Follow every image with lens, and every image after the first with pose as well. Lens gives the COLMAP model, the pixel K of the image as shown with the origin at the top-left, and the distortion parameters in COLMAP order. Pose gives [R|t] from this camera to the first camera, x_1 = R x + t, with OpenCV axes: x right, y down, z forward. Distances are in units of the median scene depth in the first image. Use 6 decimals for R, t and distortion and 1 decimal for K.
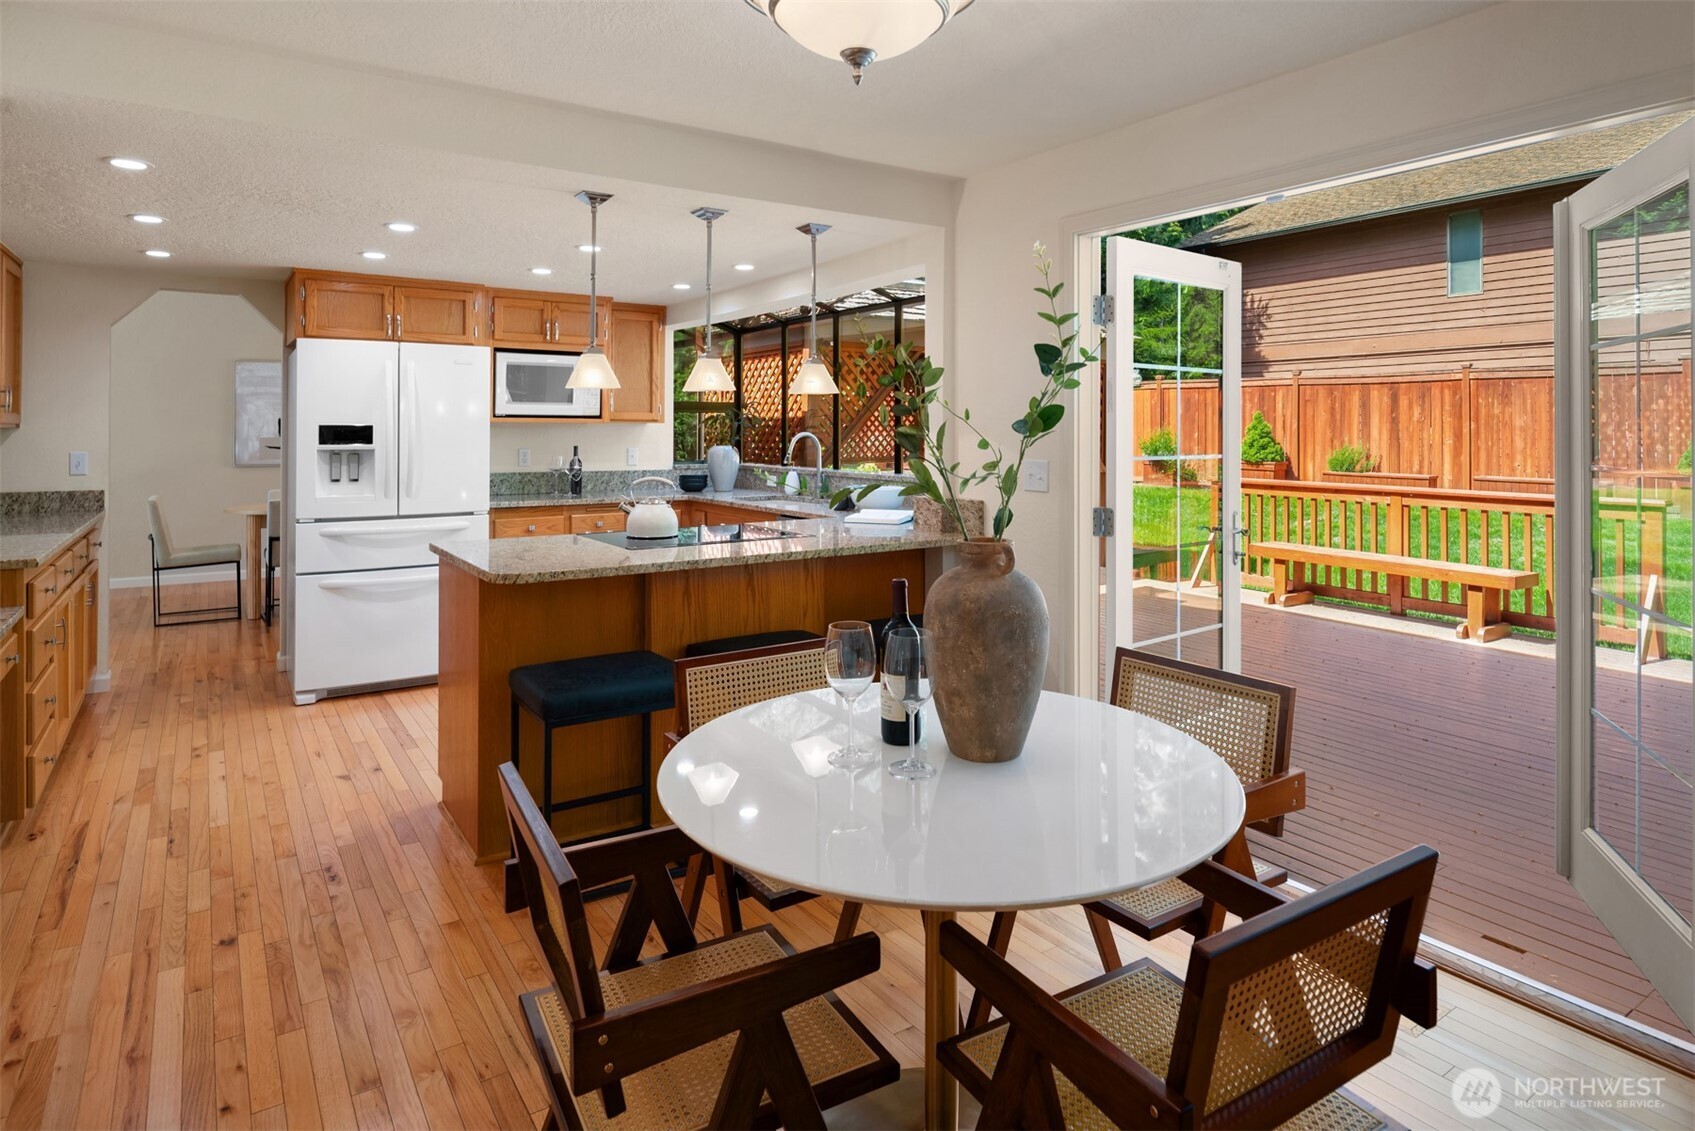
lens RADIAL K [[921.0, 0, 830.6], [0, 921.0, 421.7], [0, 0, 1]] dist [-0.001023, -0.006877]
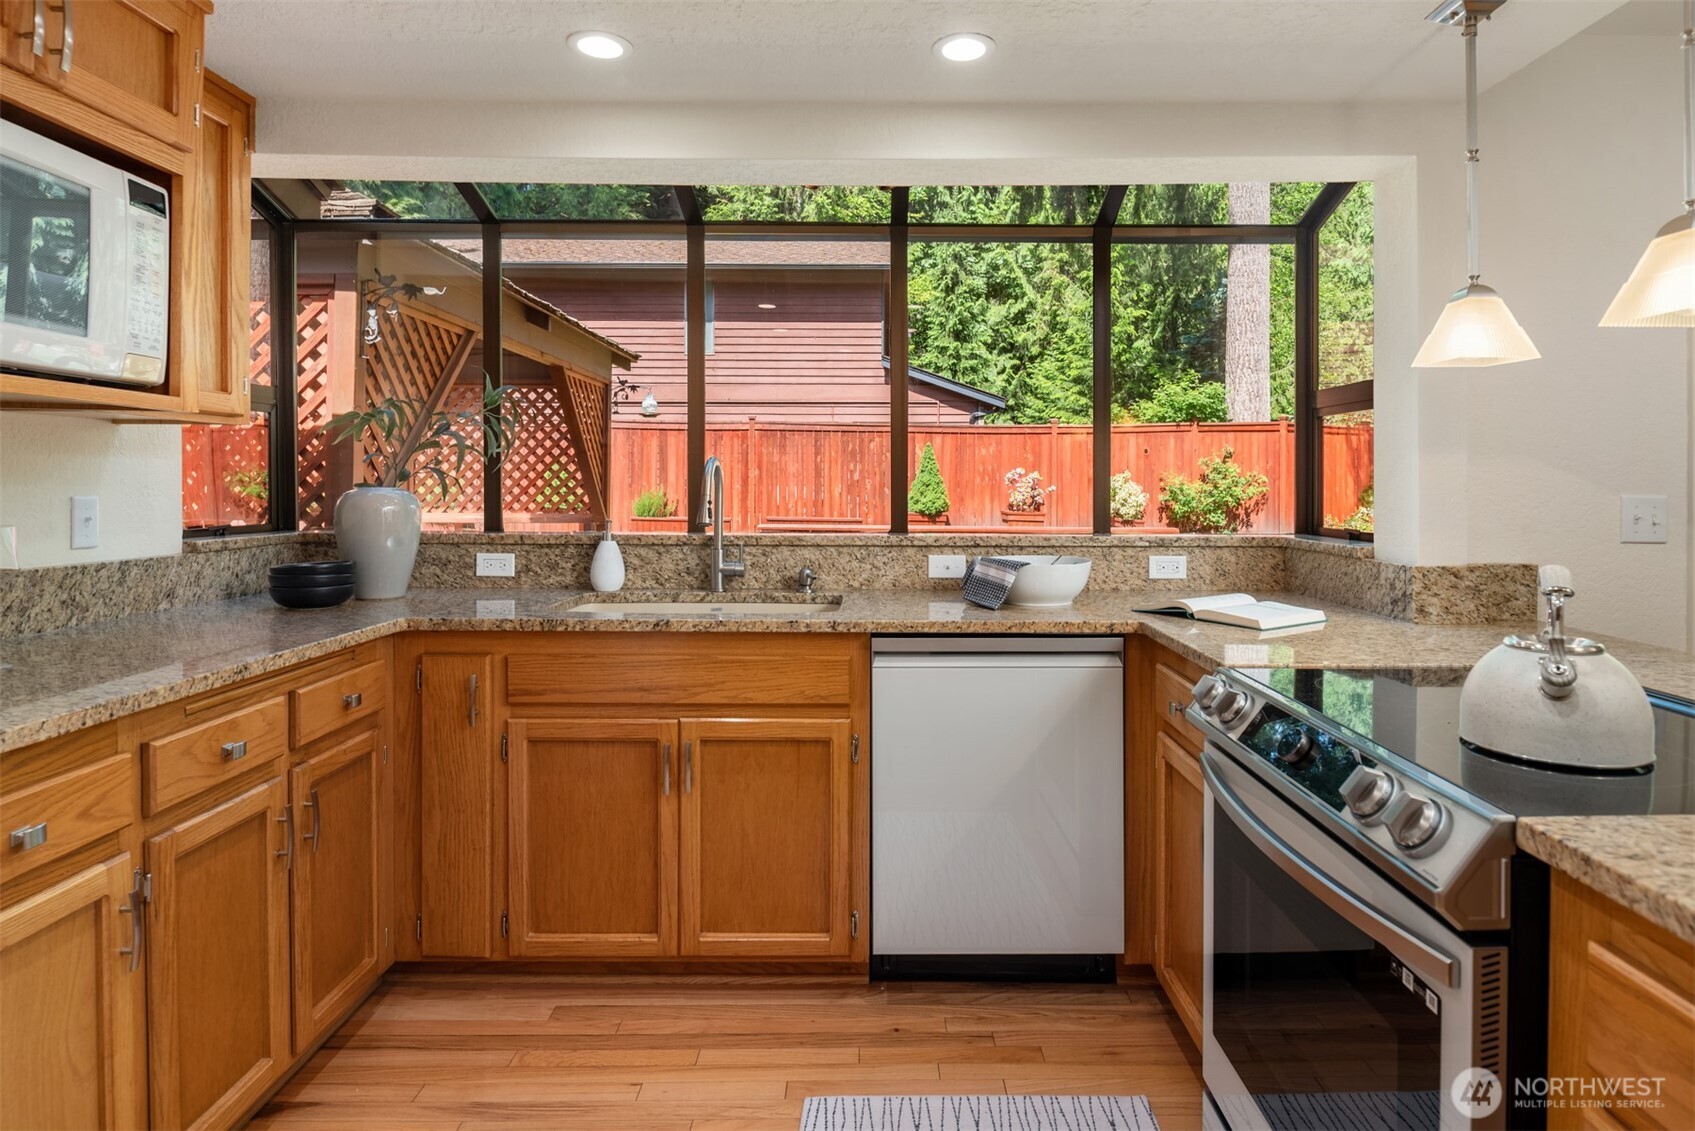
lens RADIAL K [[921.0, 0, 874.7], [0, 921.0, 535.0], [0, 0, 1]] dist [-0.001023, -0.006877]
pose [[0.562118, -0.047478, 0.825693, -0.453391], [-0.009712, 0.997903, 0.063992, 0.024633], [-0.827000, -0.043991, 0.560478, 0.787429]]
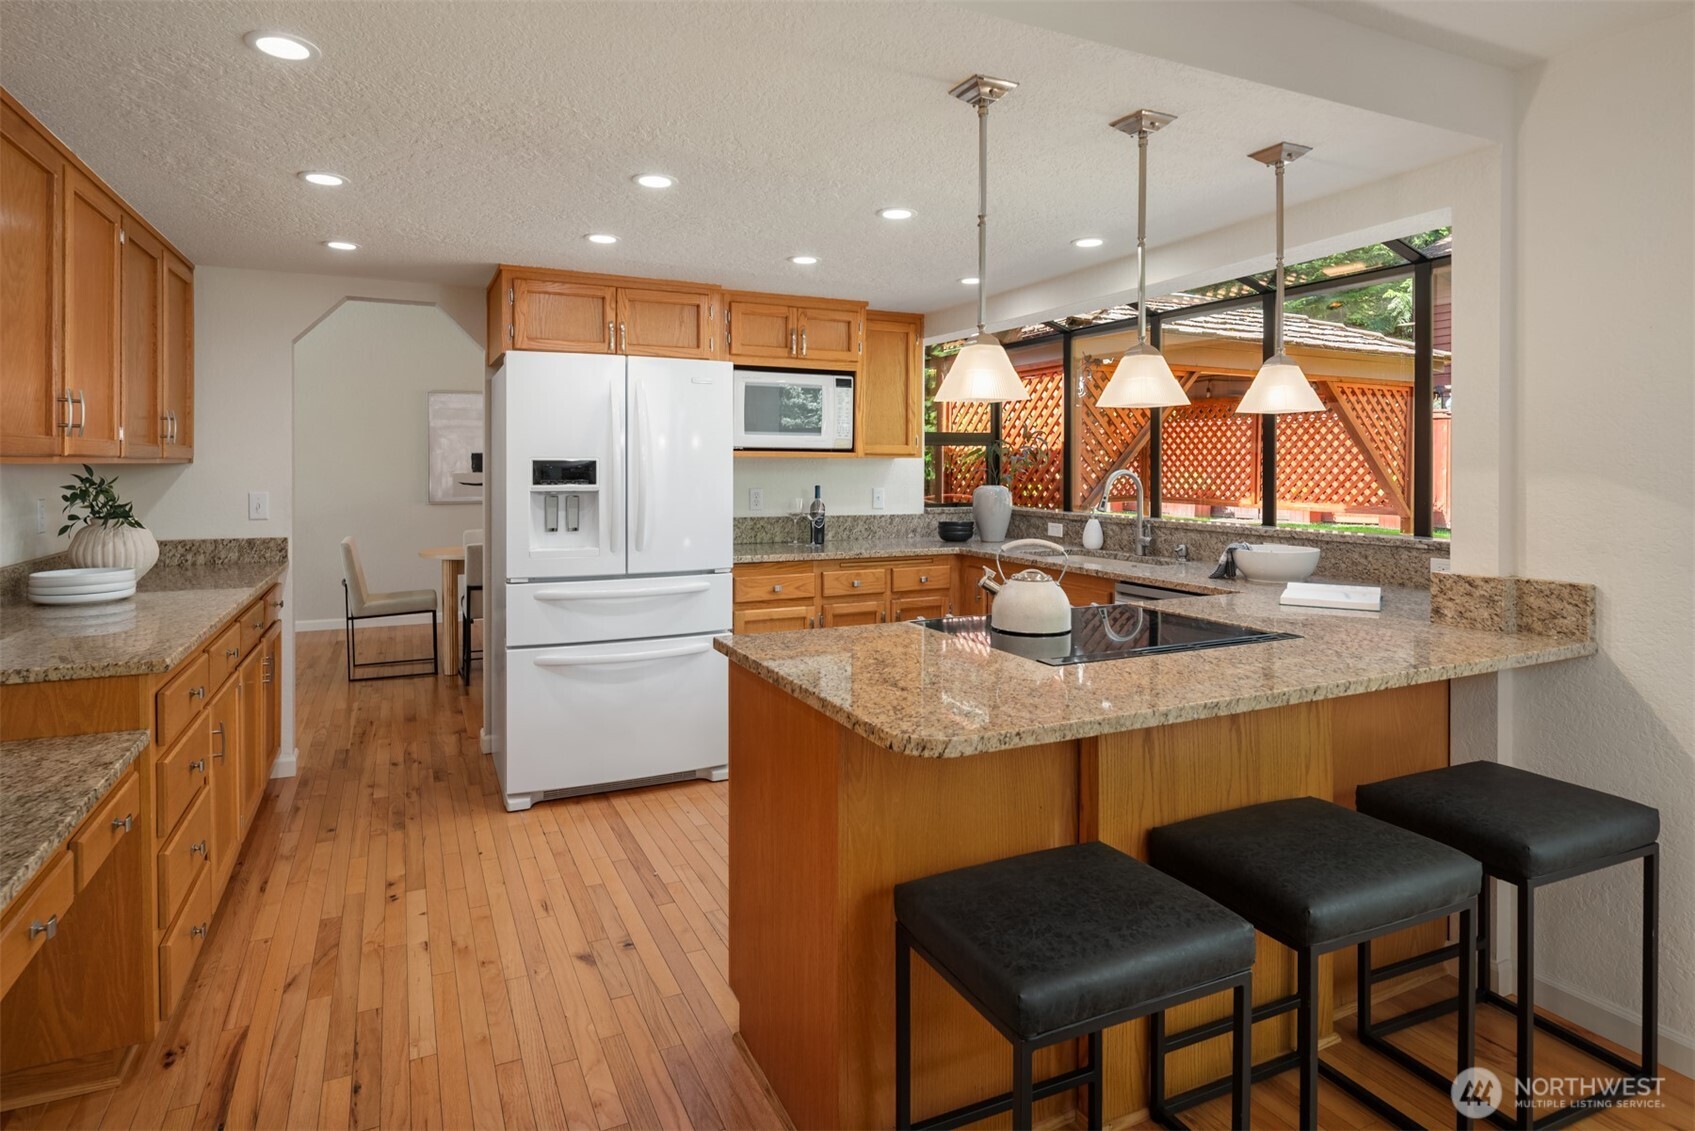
lens RADIAL K [[921.0, 0, 868.4], [0, 921.0, 472.5], [0, 0, 1]] dist [-0.001023, -0.006877]
pose [[0.992065, 0.002195, -0.125704, -0.164720], [-0.000095, 0.999860, 0.016713, 0.000970], [0.125723, -0.016569, 0.991927, 0.242514]]
